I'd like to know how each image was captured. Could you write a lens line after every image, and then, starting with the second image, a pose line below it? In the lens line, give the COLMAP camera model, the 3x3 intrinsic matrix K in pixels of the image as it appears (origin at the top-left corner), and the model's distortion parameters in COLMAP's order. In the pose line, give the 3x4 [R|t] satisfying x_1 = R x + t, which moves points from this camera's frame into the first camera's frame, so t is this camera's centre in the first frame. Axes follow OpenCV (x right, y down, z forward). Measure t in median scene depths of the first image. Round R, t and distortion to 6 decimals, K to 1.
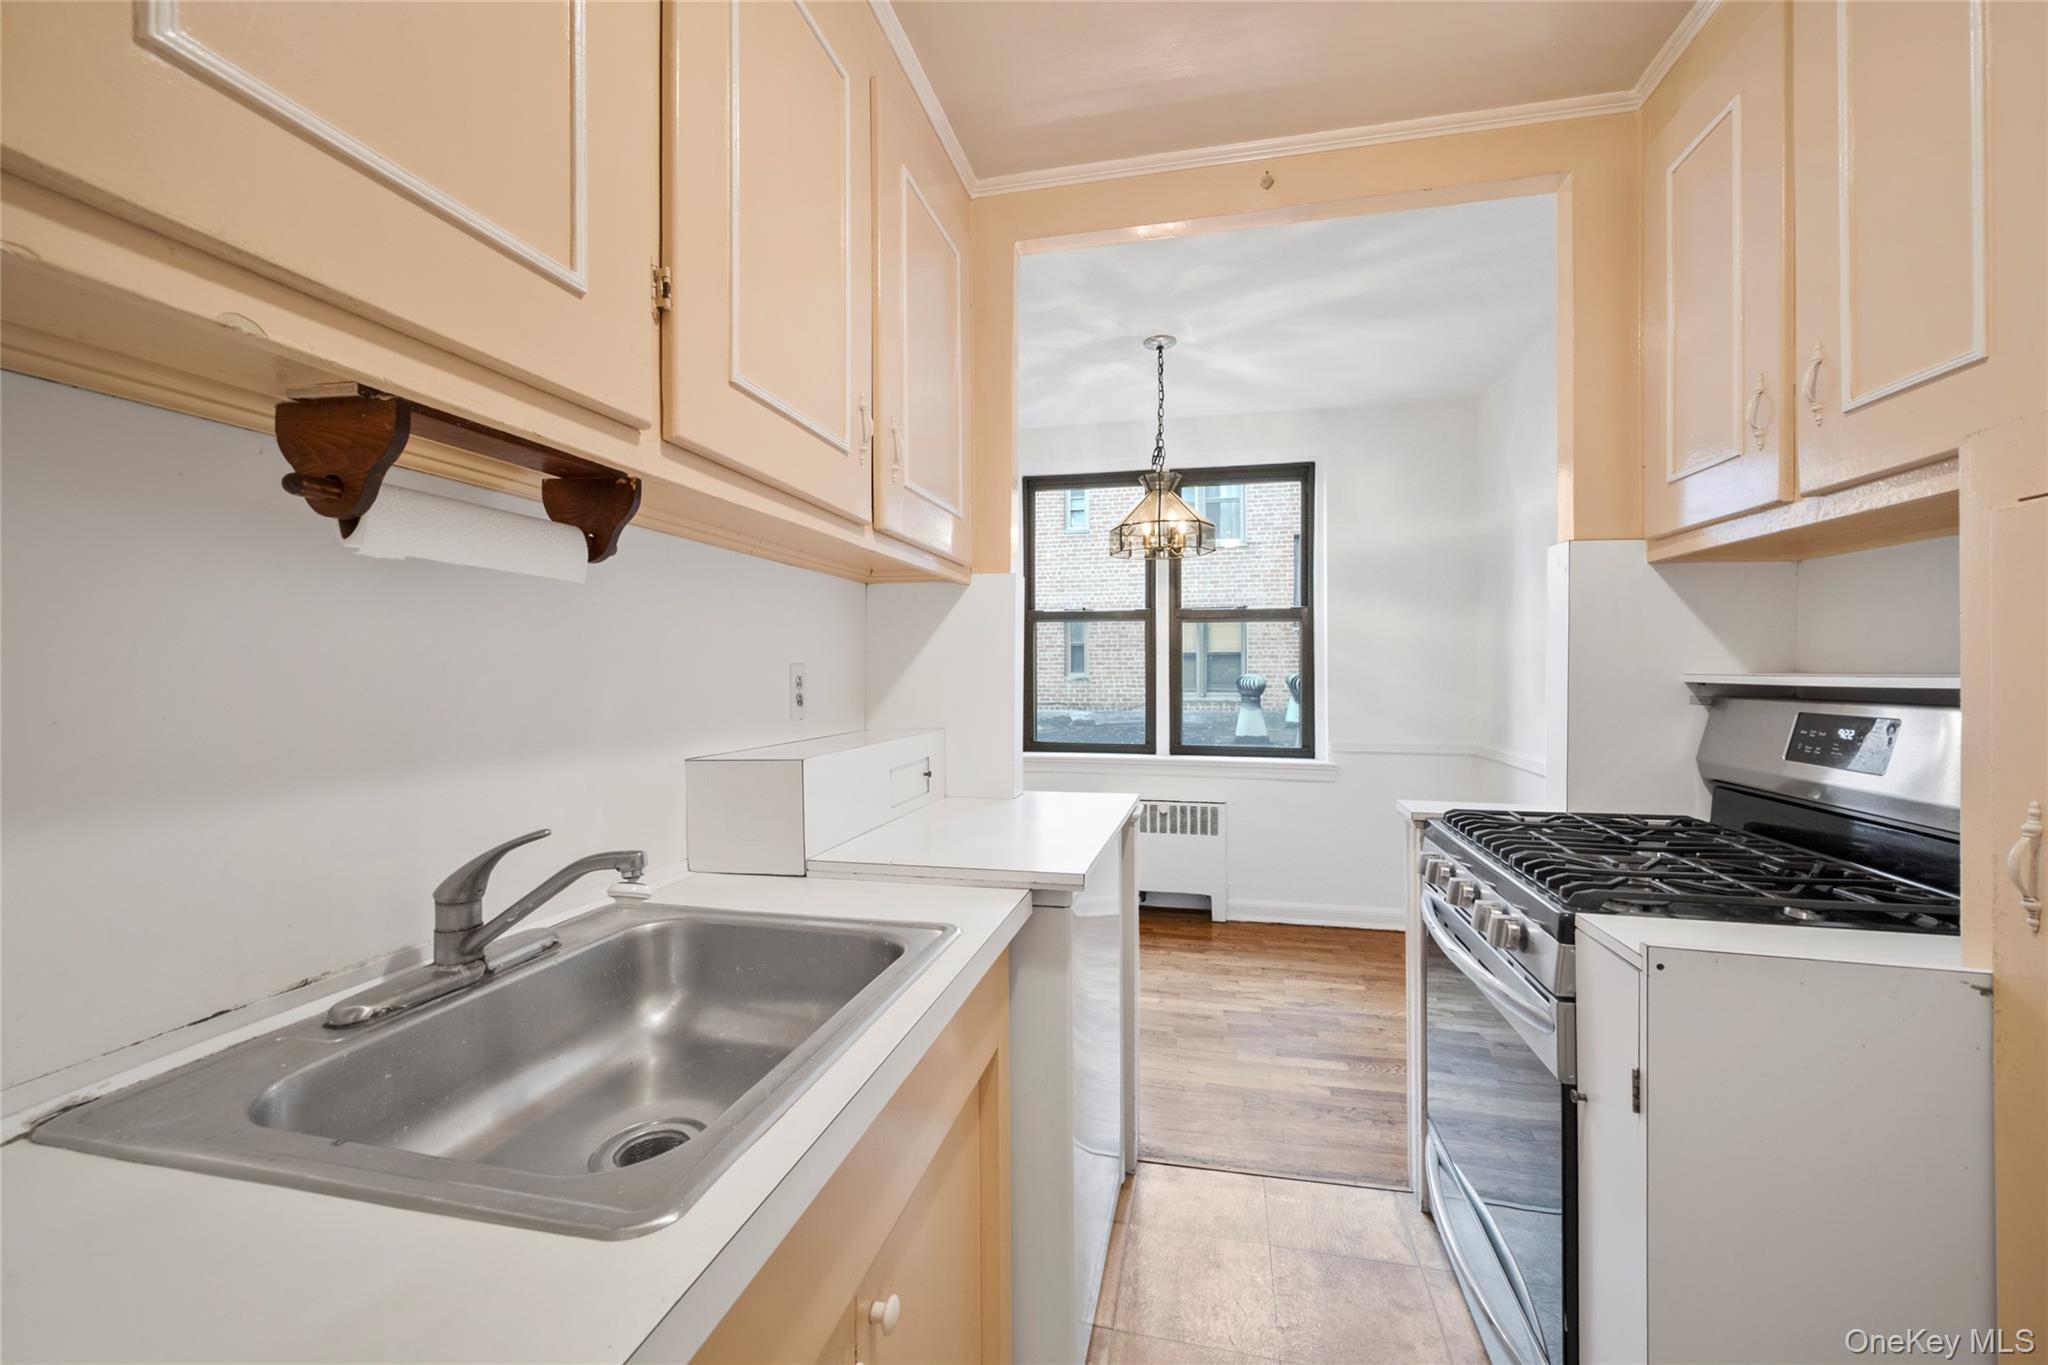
lens RADIAL K [[816.7, 0, 1034.4], [0, 816.7, 672.6], [0, 0, 1]] dist [0.000102, -0.000037]
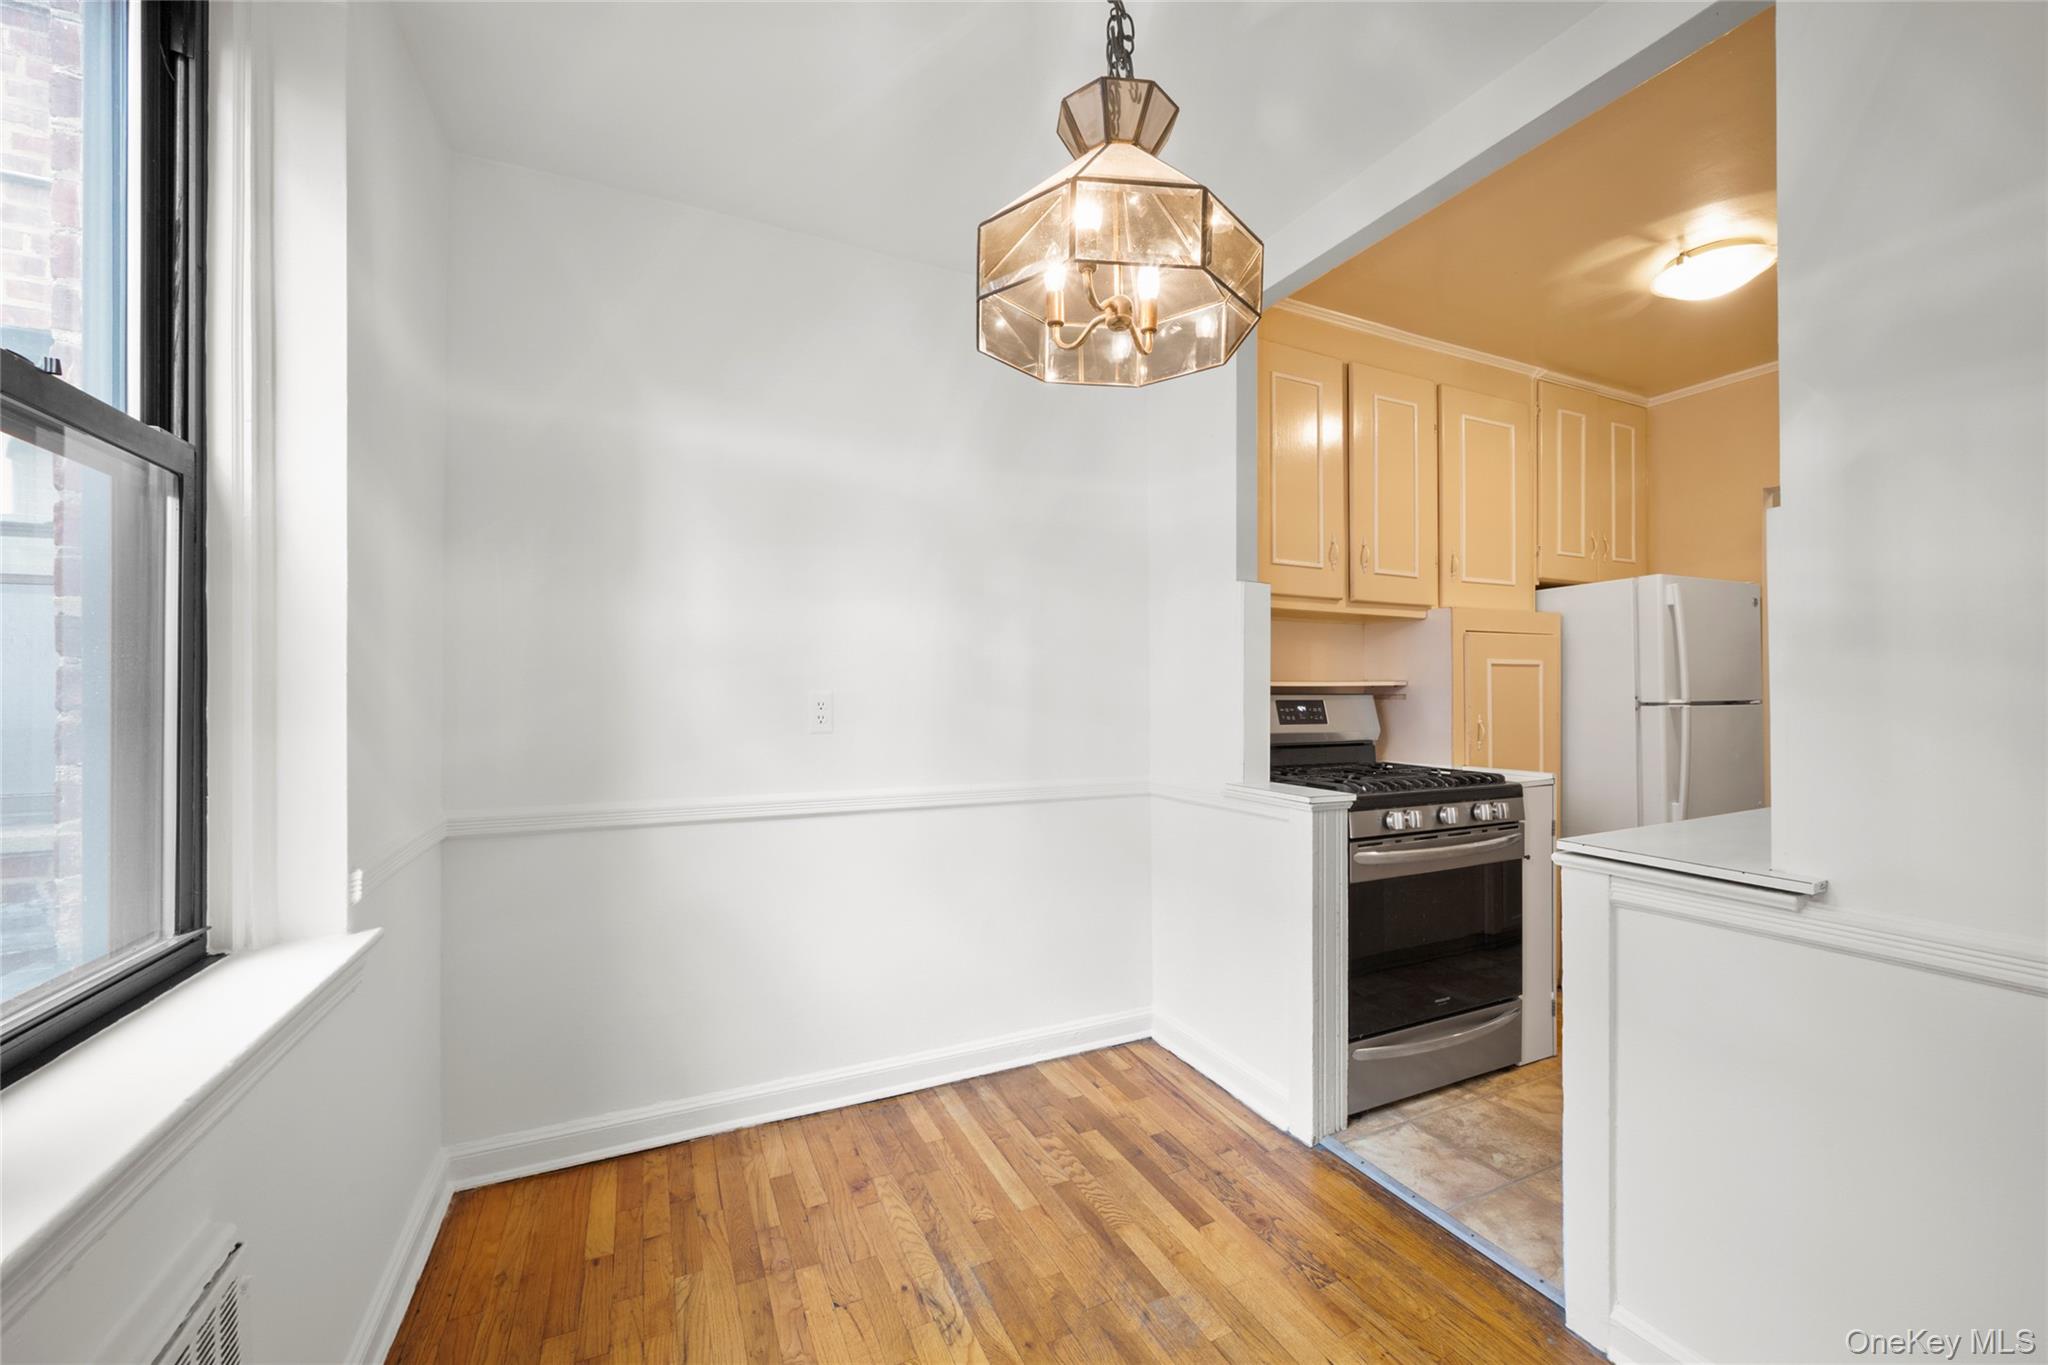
lens RADIAL K [[804.8, 0, 1029.0], [0, 804.8, 680.7], [0, 0, 1]] dist [0.000410, 0.000033]
pose [[-0.608941, 0.006275, 0.793191, -0.134400], [0.002921, 0.999980, -0.005668, 0.006590], [-0.793210, -0.001135, -0.608947, 1.550887]]
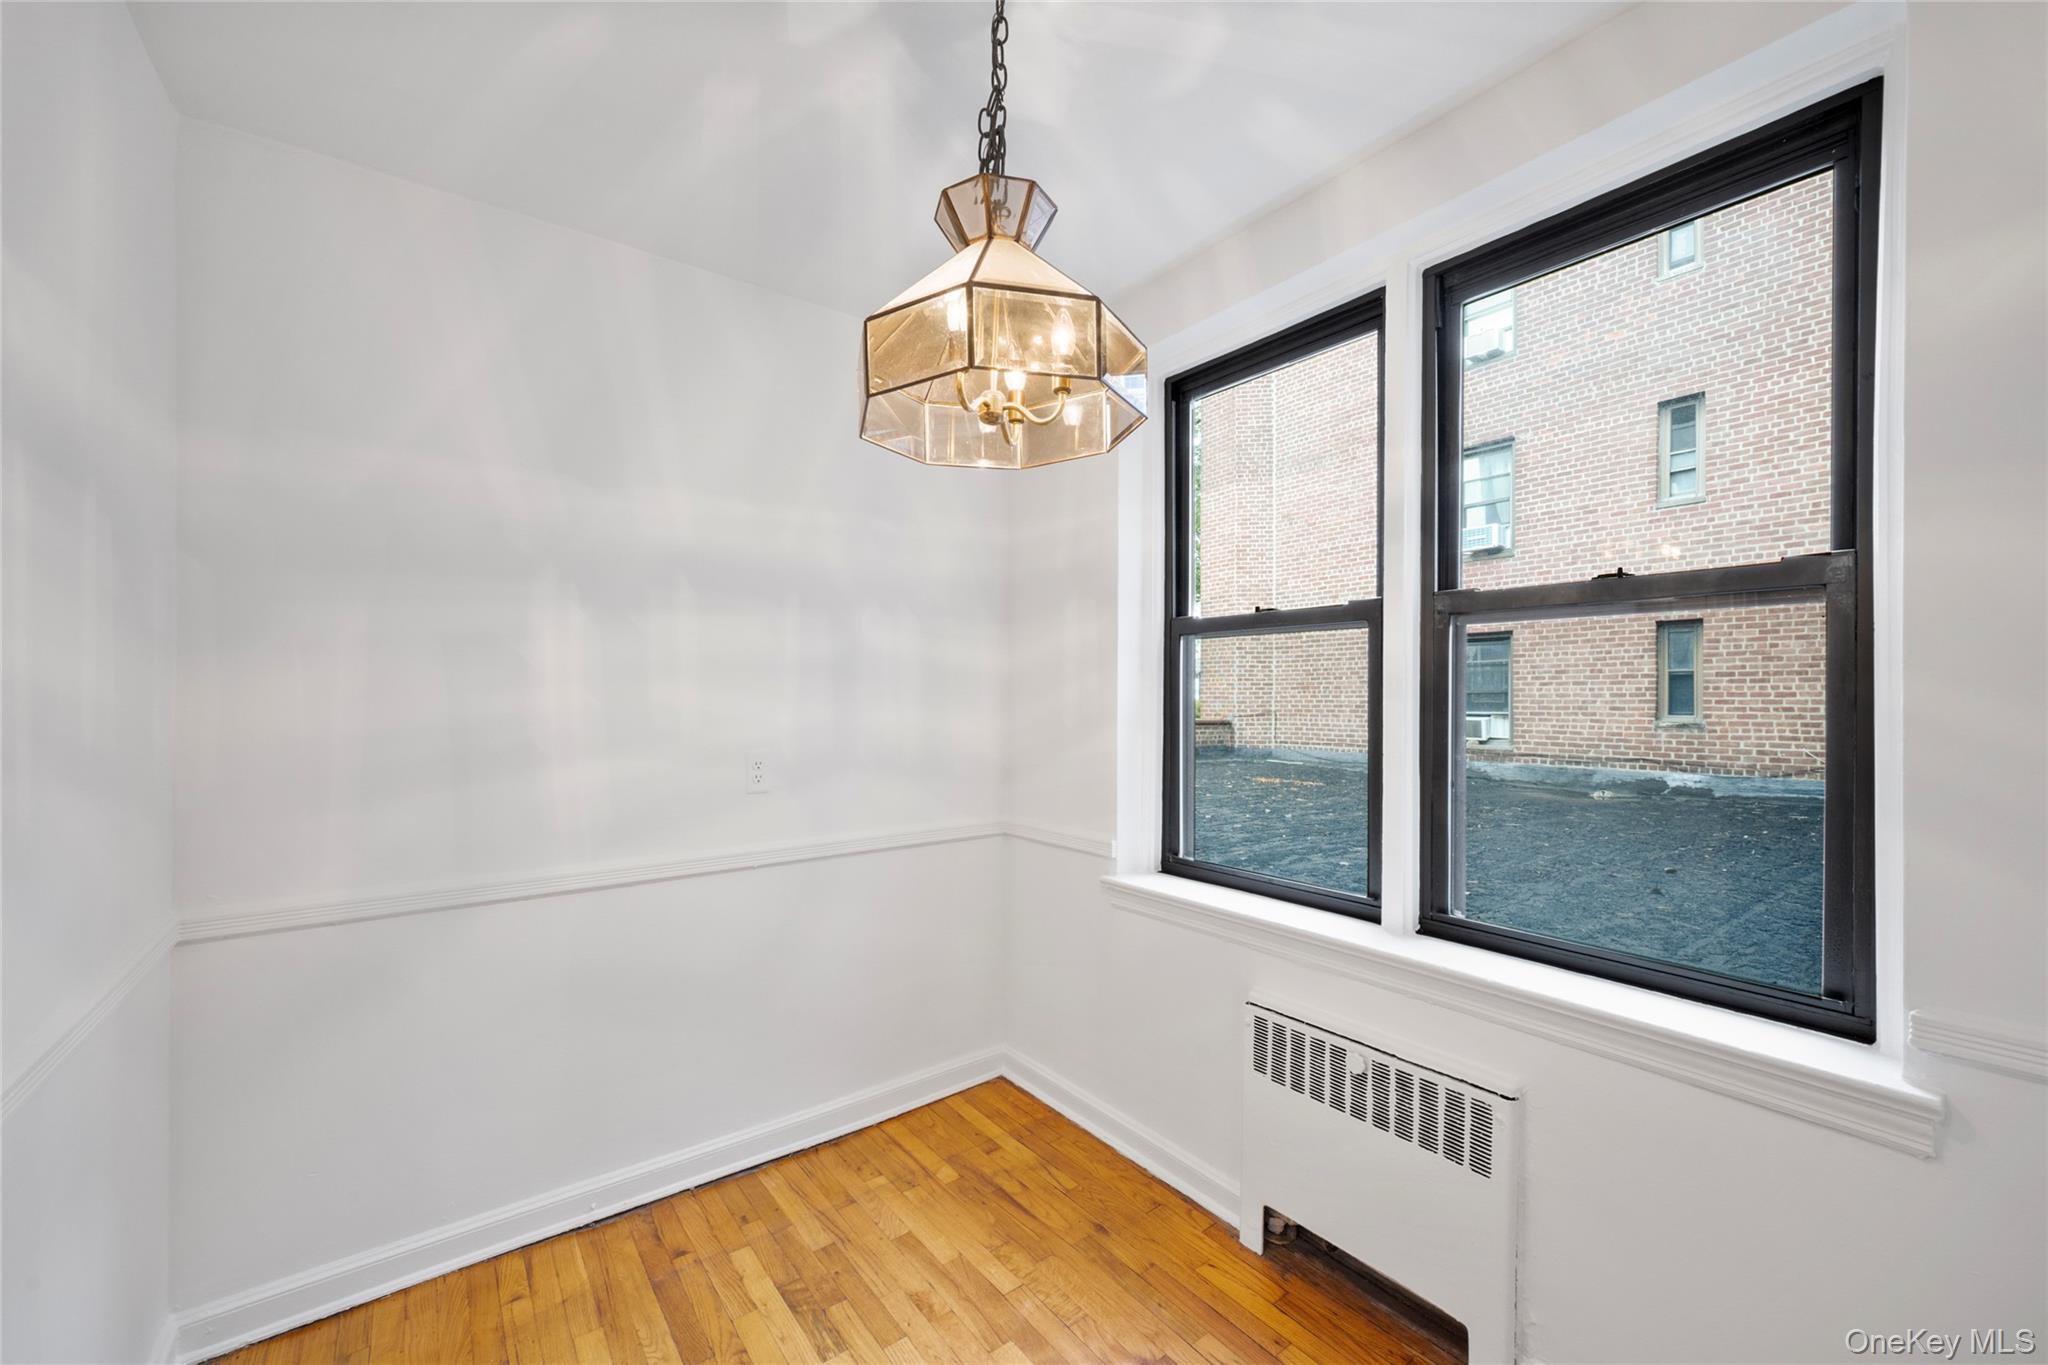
lens RADIAL K [[811.4, 0, 1026.8], [0, 811.4, 699.7], [0, 0, 1]] dist [-0.000134, -0.000032]
pose [[0.756704, 0.007554, -0.653714, 0.492398], [-0.011250, 0.999936, -0.001468, -0.033392], [0.653661, 0.008465, 0.756740, 0.916546]]
